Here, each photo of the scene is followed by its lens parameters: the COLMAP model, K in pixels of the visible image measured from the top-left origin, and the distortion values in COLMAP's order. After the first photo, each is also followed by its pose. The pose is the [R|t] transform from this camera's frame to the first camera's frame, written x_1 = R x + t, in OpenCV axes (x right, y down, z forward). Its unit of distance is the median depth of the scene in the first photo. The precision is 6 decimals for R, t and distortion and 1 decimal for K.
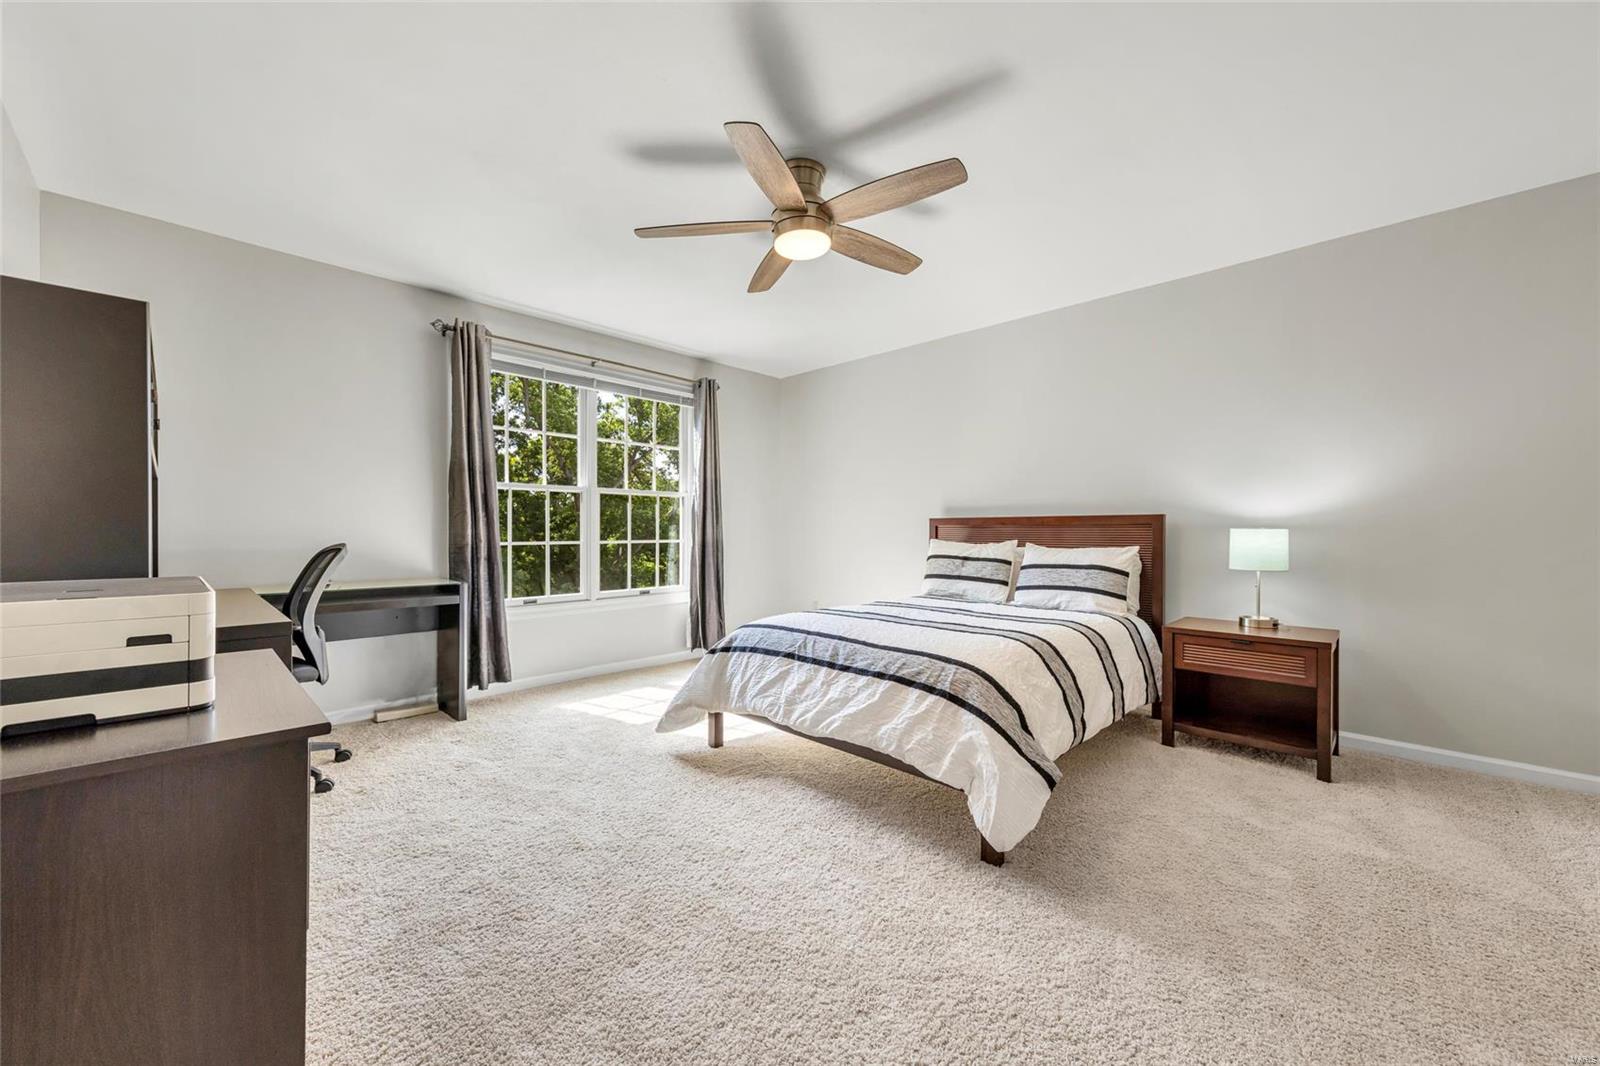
lens RADIAL K [[607.3, 0, 800.0], [0, 607.3, 533.0], [0, 0, 1]] dist [-0.000366, -0.000345]
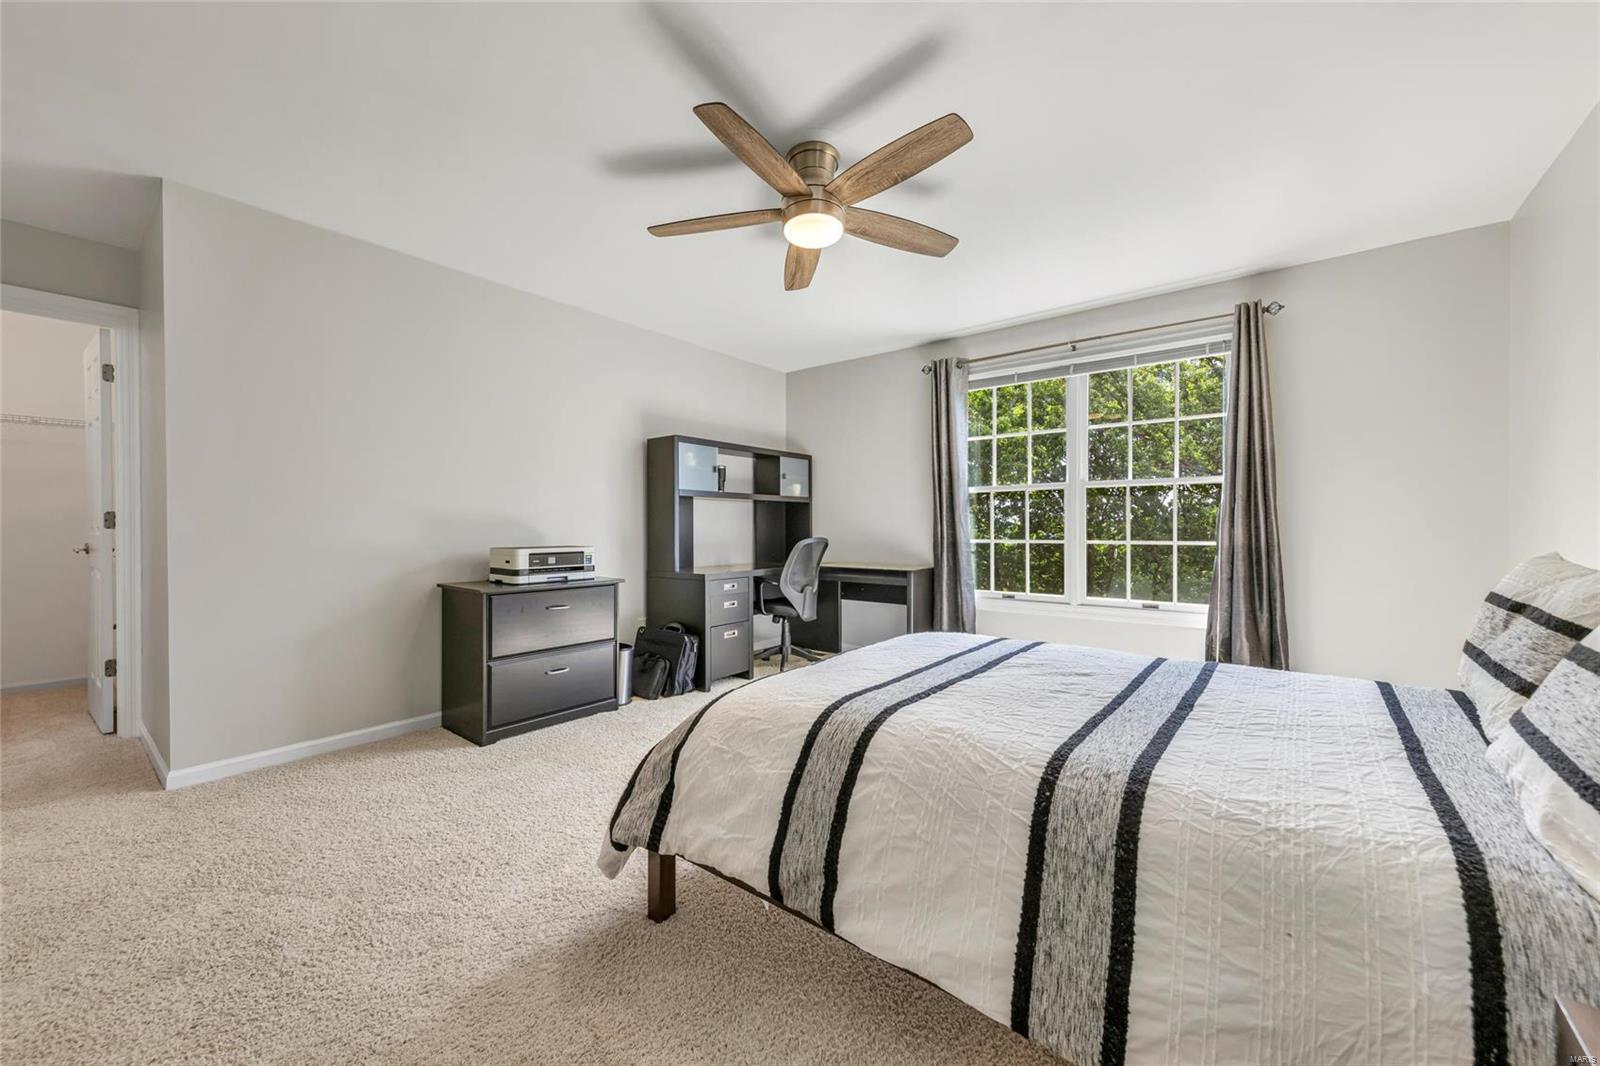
lens RADIAL K [[607.3, 0, 800.0], [0, 607.3, 533.0], [0, 0, 1]] dist [-0.000366, -0.000345]
pose [[0.091253, -0.000414, -0.995828, 0.539242], [-0.005018, 0.999987, -0.000875, 0.004844], [0.995815, 0.005077, 0.091250, 0.504335]]
